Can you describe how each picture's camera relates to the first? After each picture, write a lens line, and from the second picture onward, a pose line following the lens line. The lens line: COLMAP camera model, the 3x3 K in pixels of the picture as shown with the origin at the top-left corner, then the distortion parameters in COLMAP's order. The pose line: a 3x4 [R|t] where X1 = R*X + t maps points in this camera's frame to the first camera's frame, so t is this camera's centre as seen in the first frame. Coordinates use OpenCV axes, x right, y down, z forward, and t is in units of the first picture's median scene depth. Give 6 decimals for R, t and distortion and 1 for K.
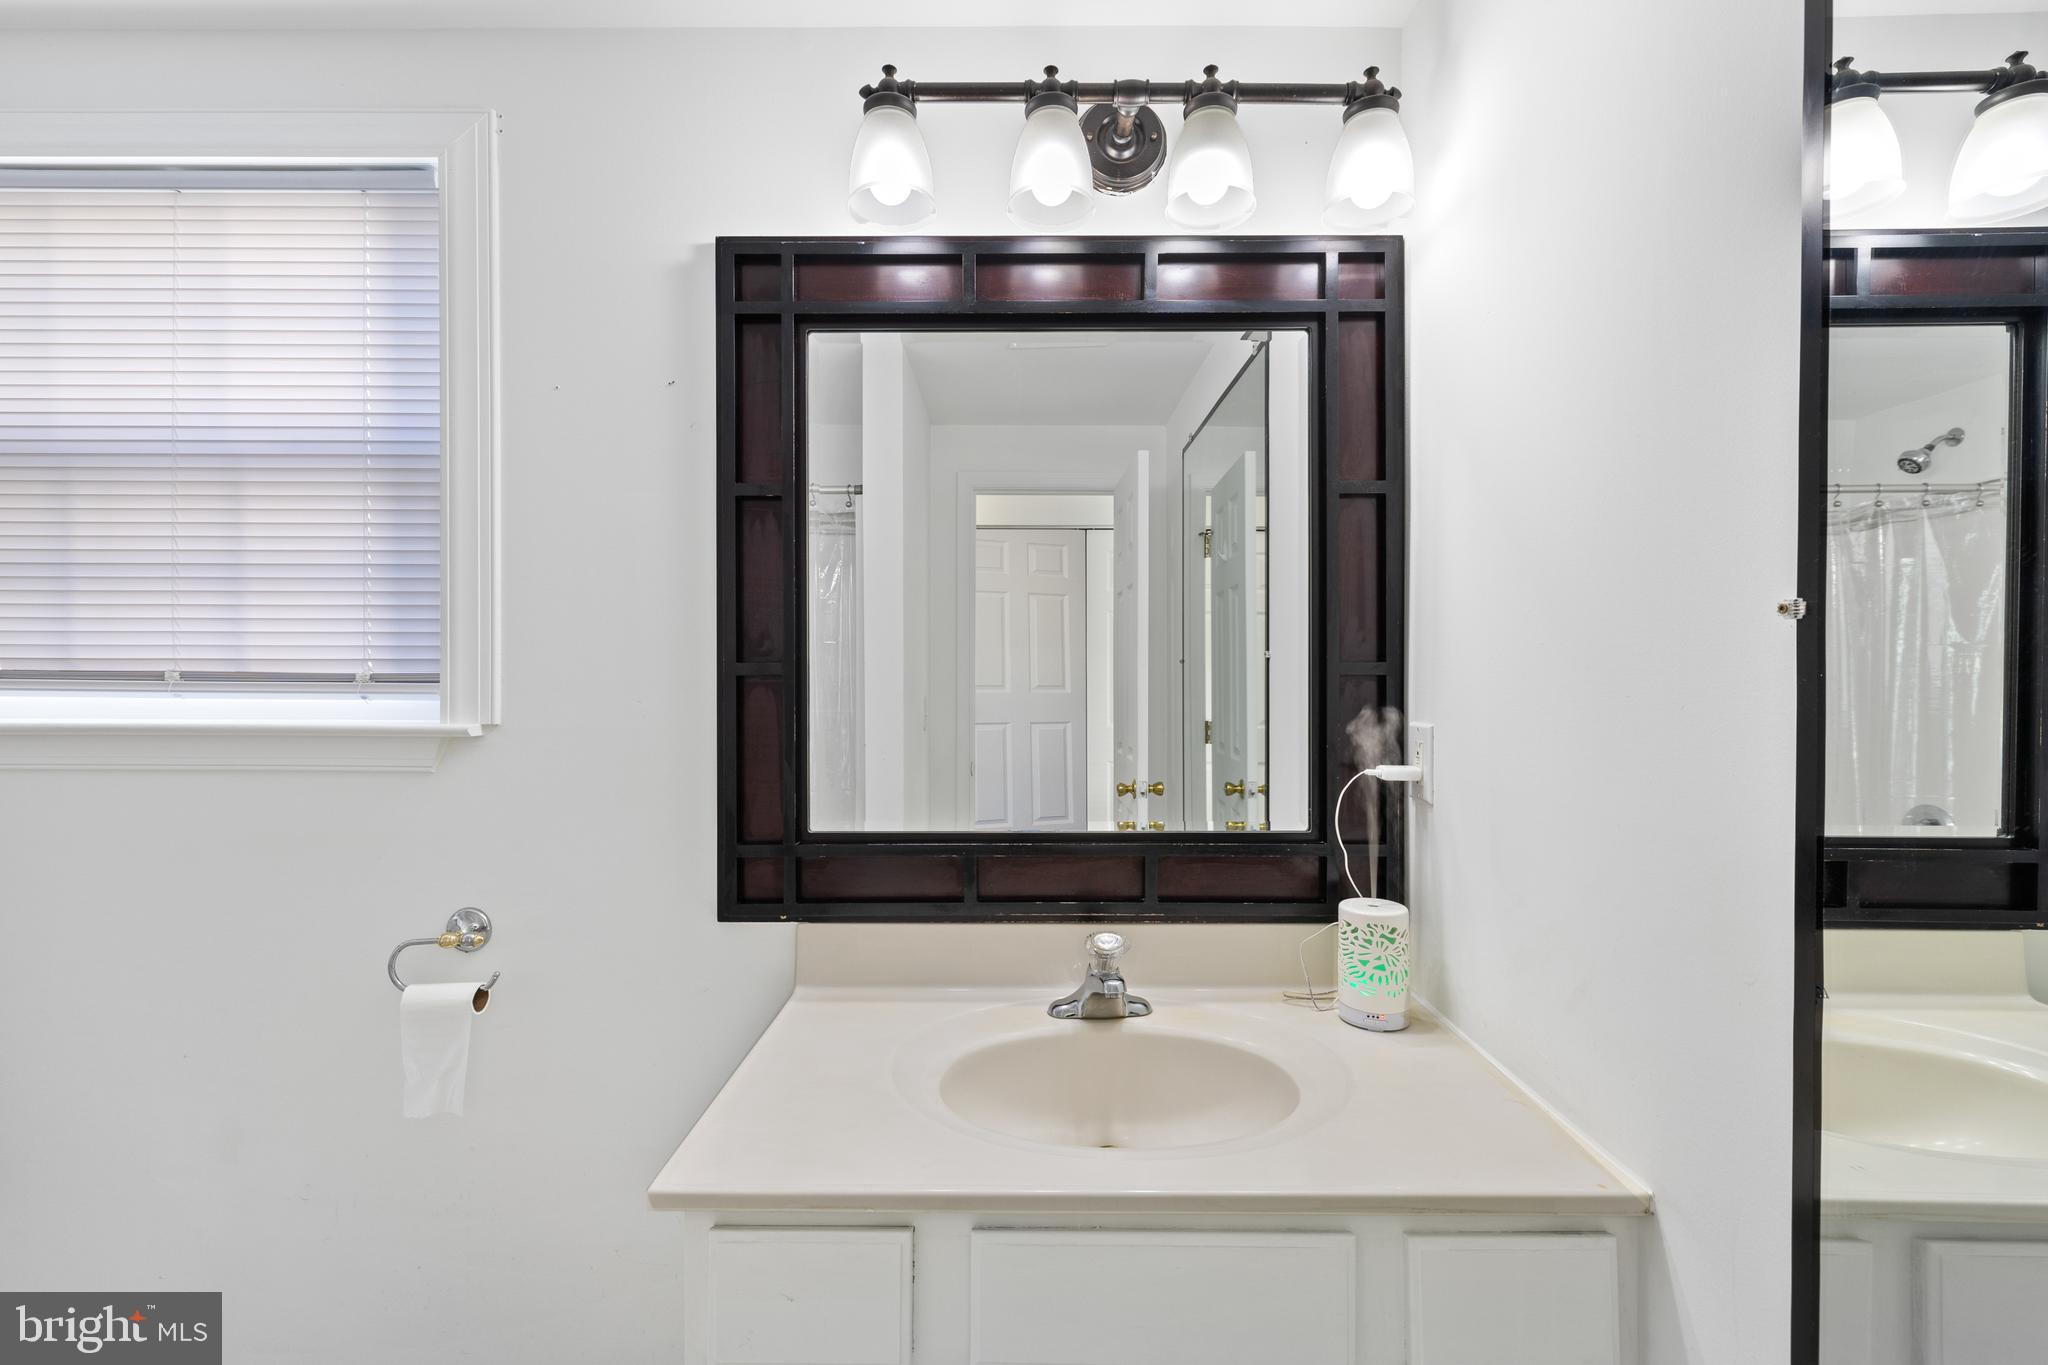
lens RADIAL K [[861.2, 0, 1027.9], [0, 861.2, 677.8], [0, 0, 1]] dist [-0.001268, -0.000092]
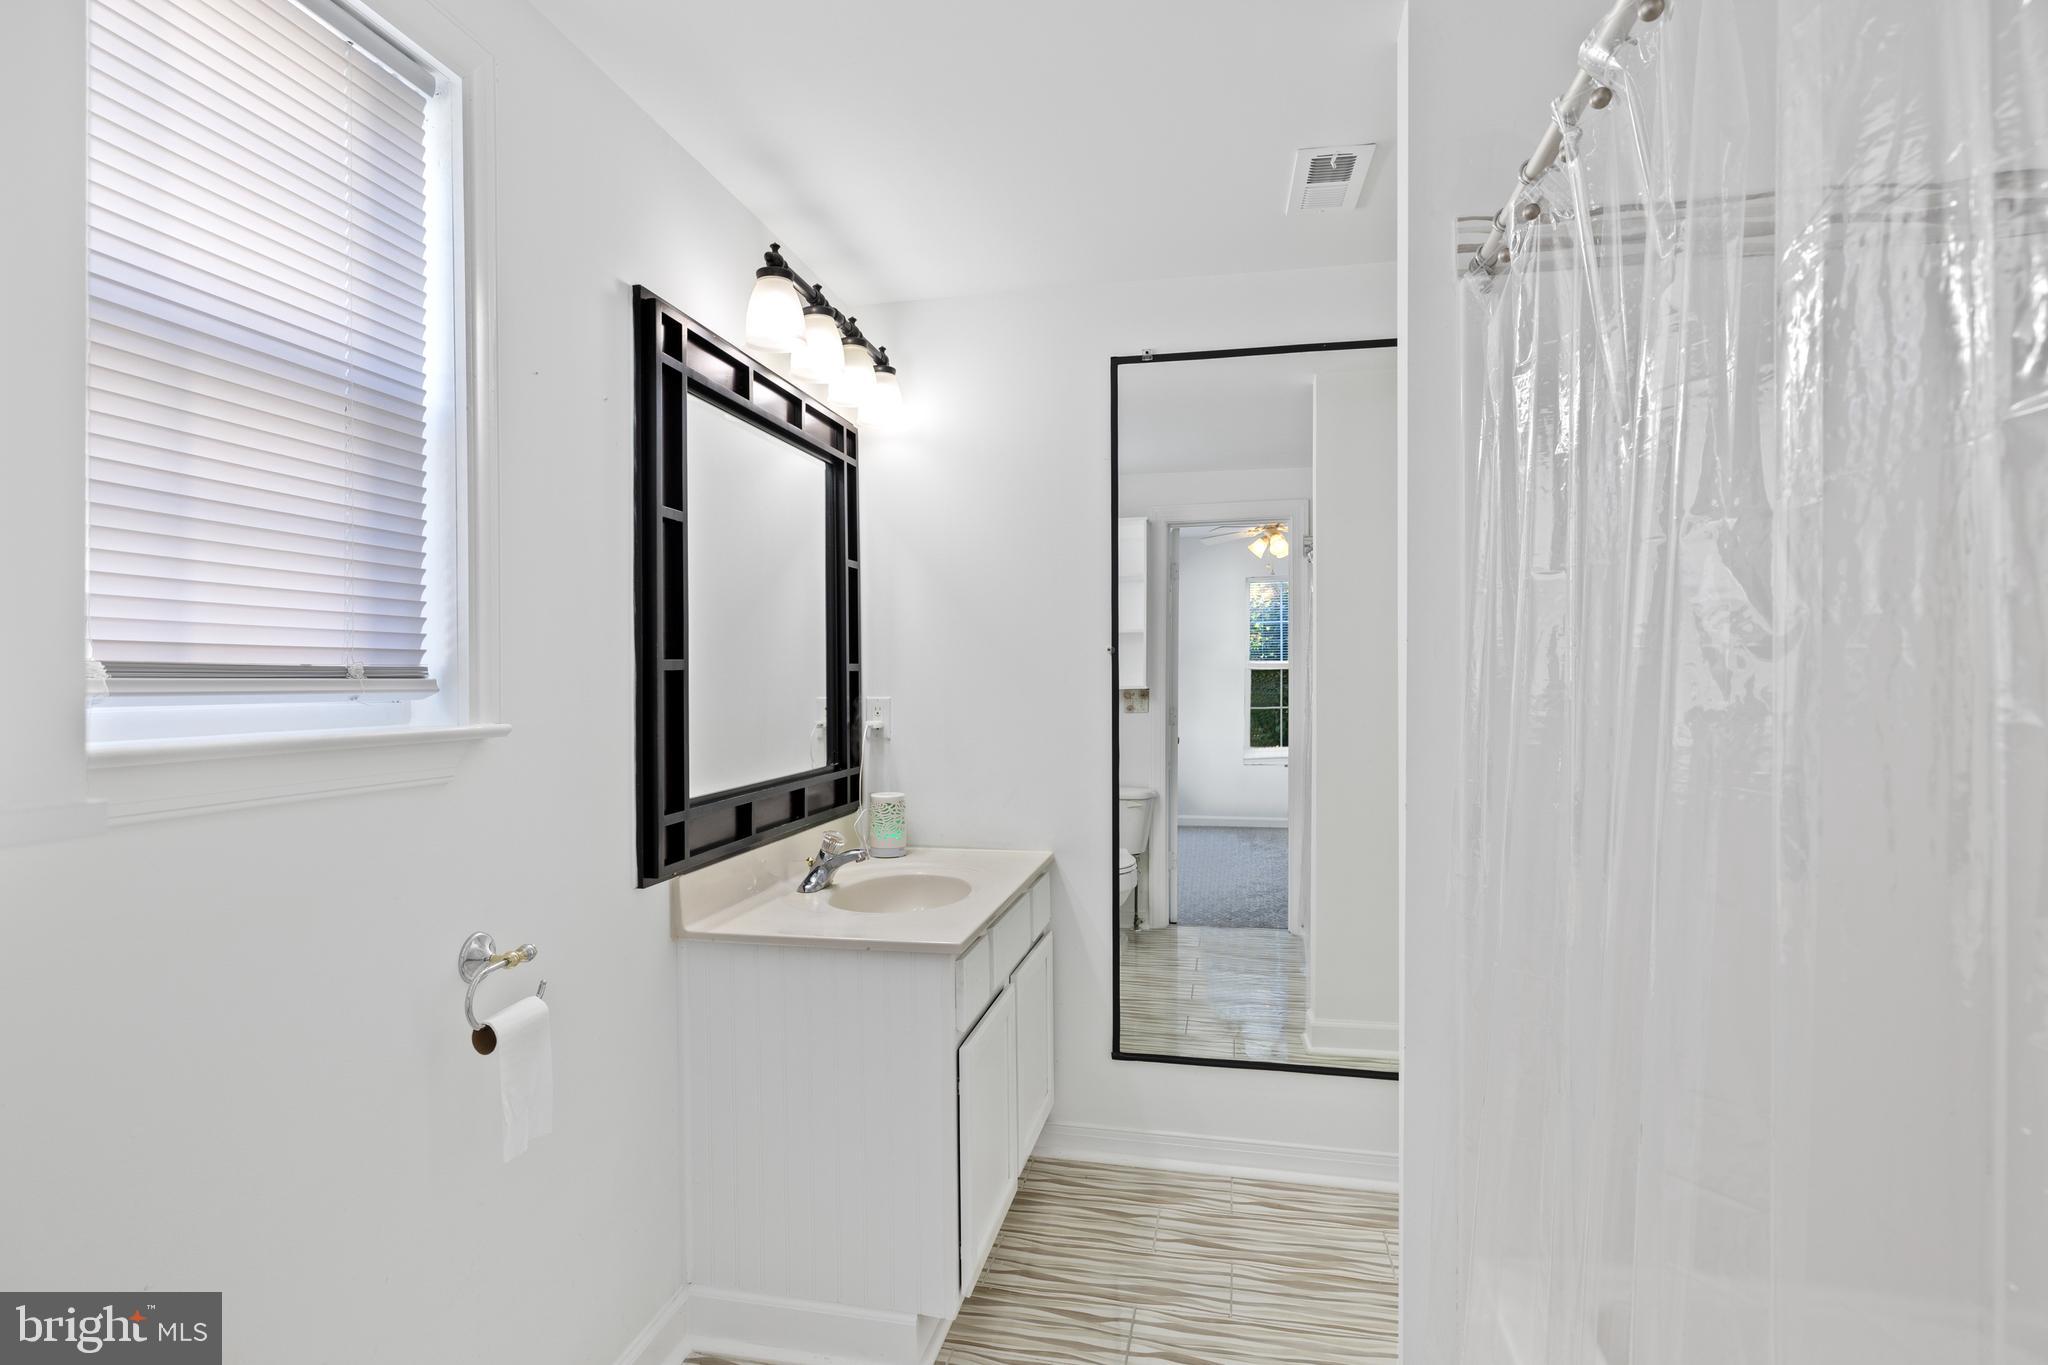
lens RADIAL K [[1033.7, 0, 1019.4], [0, 1033.7, 685.7], [0, 0, 1]] dist [-0.004943, 0.001497]
pose [[0.210371, -0.007404, 0.977594, -1.546291], [0.019945, 0.999796, 0.003280, 0.020905], [-0.977418, 0.018808, 0.210476, 0.226062]]
